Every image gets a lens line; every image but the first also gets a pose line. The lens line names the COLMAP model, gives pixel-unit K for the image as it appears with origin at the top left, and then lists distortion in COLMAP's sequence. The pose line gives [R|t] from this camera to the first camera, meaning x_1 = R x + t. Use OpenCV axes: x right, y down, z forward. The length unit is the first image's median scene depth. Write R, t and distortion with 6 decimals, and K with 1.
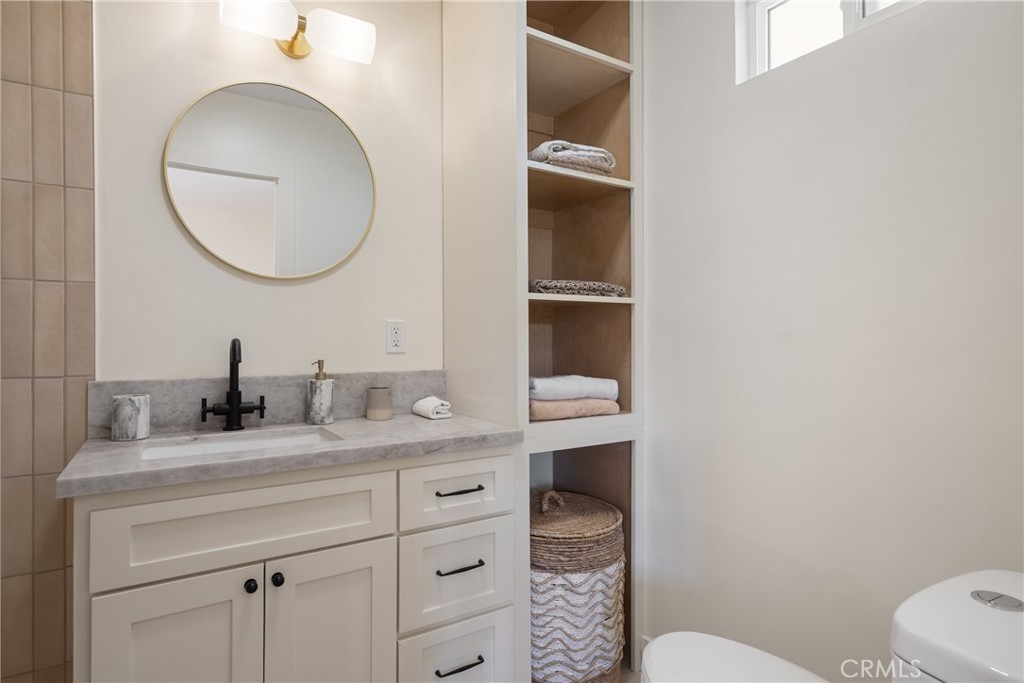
lens RADIAL K [[557.3, 0, 512.8], [0, 557.3, 337.6], [0, 0, 1]] dist [0.002233, -0.000097]
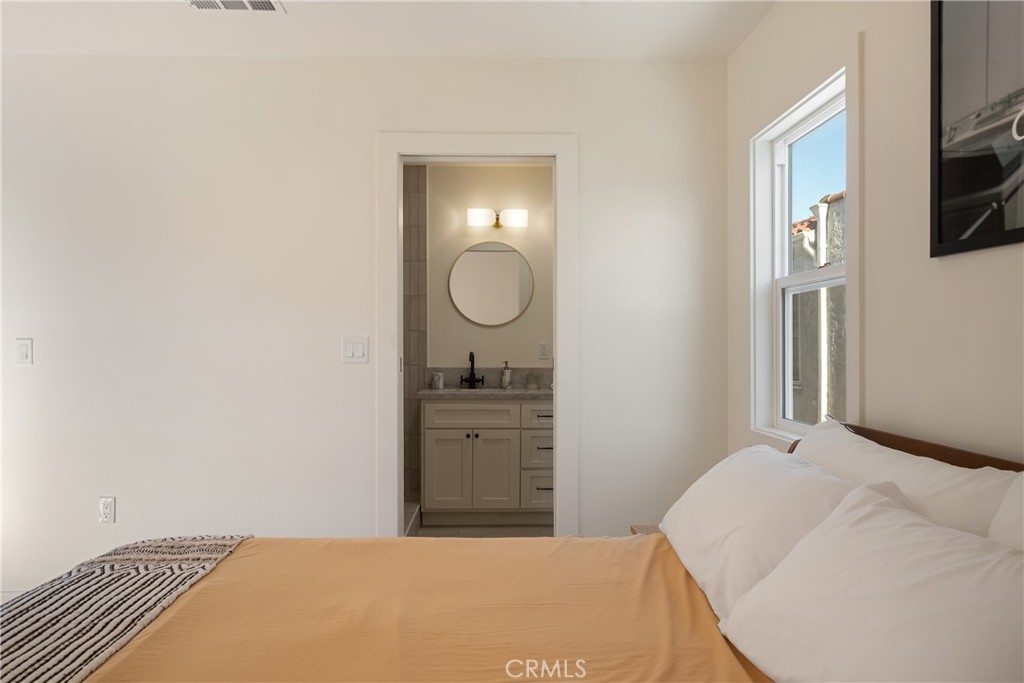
lens RADIAL K [[679.4, 0, 511.0], [0, 679.4, 342.6], [0, 0, 1]] dist [-0.000779, -0.000051]
pose [[0.864275, 0.004145, -0.503003, 1.200264], [-0.002745, 0.999990, 0.003523, -0.051390], [0.503012, -0.001664, 0.864278, -1.563848]]
